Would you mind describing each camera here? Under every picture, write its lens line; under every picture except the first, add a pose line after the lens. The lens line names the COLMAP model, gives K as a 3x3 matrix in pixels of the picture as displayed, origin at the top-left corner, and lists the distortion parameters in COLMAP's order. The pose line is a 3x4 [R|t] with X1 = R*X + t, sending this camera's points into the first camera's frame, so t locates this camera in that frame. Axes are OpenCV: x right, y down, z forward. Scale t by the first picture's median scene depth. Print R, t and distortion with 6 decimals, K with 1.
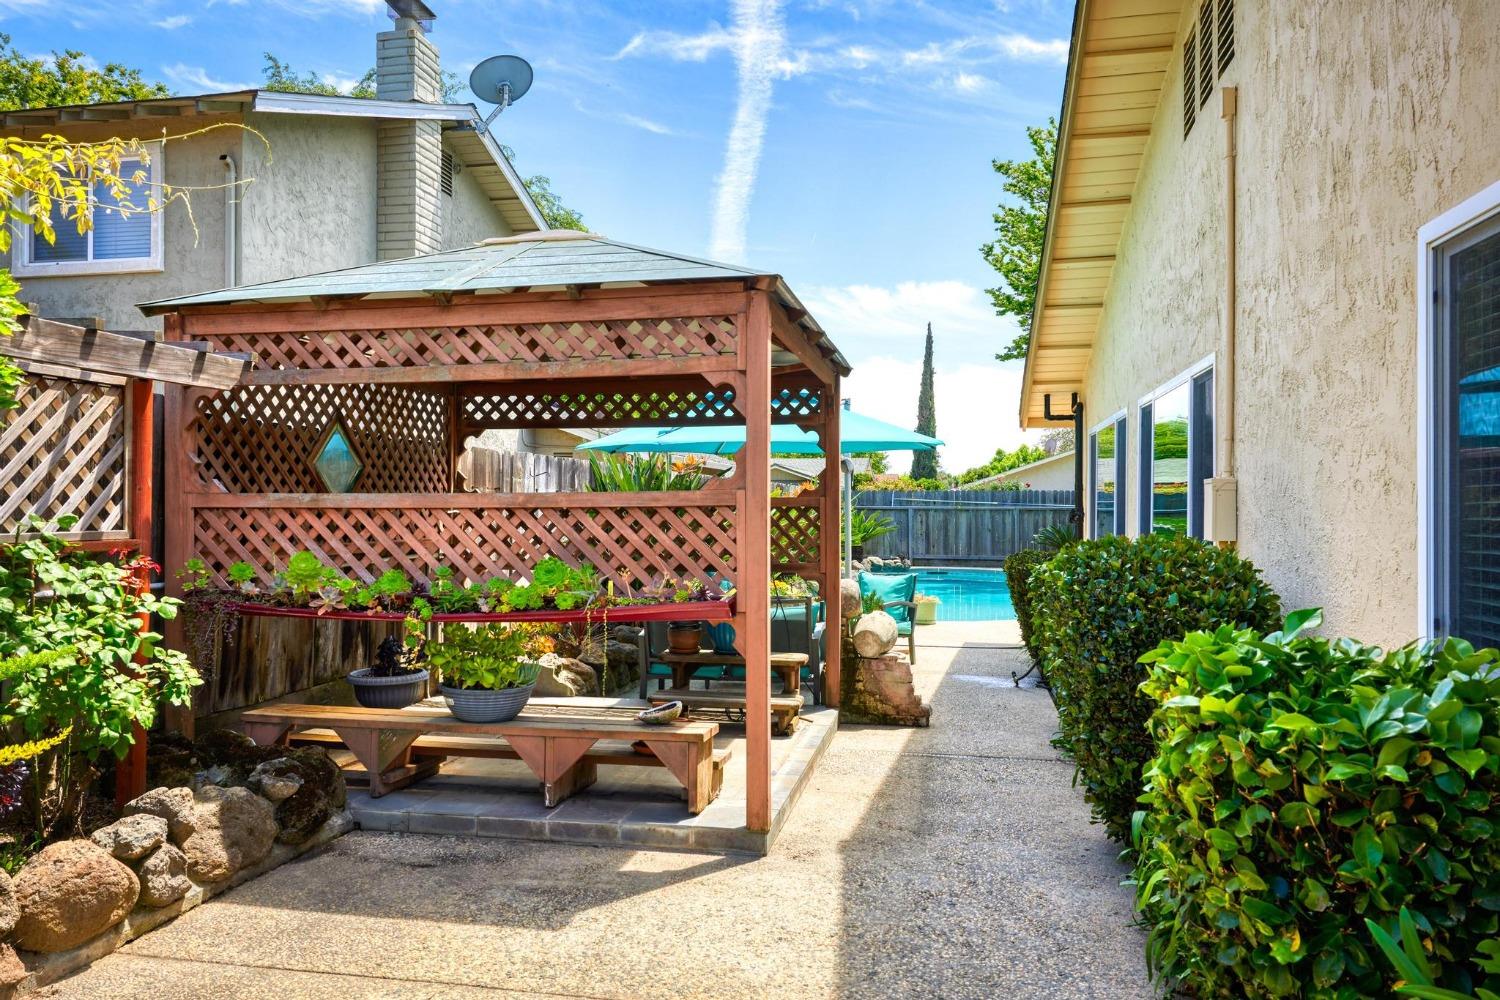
lens RADIAL K [[1035.3, 0, 751.6], [0, 1035.3, 506.4], [0, 0, 1]] dist [0.021899, -0.002434]
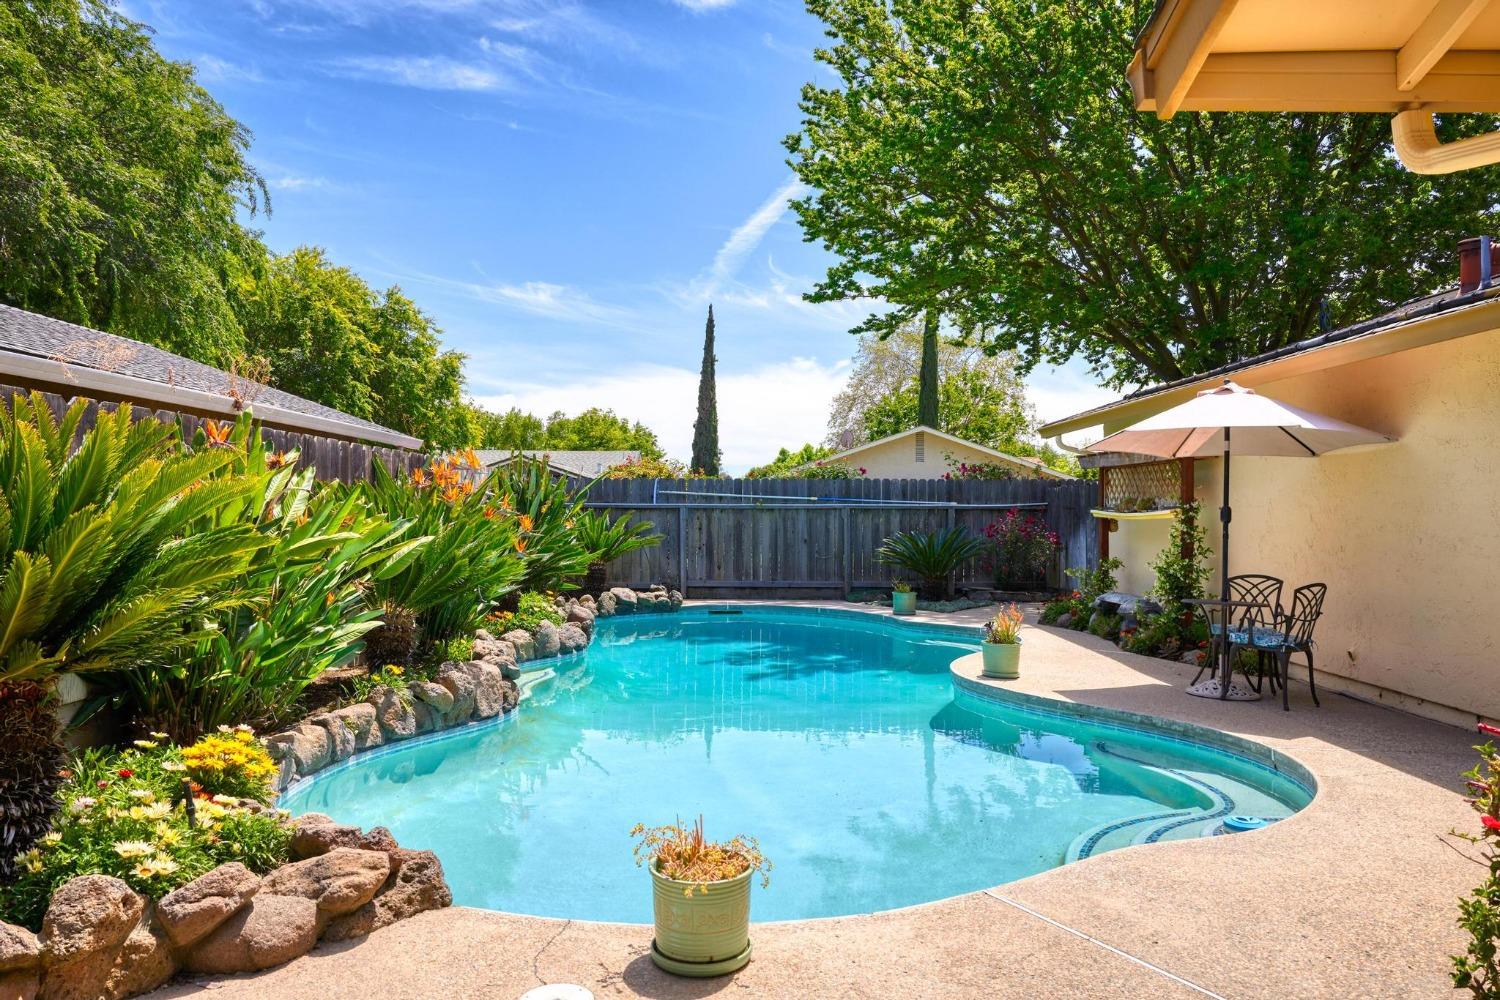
lens RADIAL K [[1035.3, 0, 748.9], [0, 1035.3, 505.6], [0, 0, 1]] dist [0.021899, -0.002434]
pose [[0.978598, 0.000160, 0.205779, 0.053230], [0.000660, 0.999992, -0.003913, 0.003043], [-0.205778, 0.003965, 0.978591, 0.317674]]
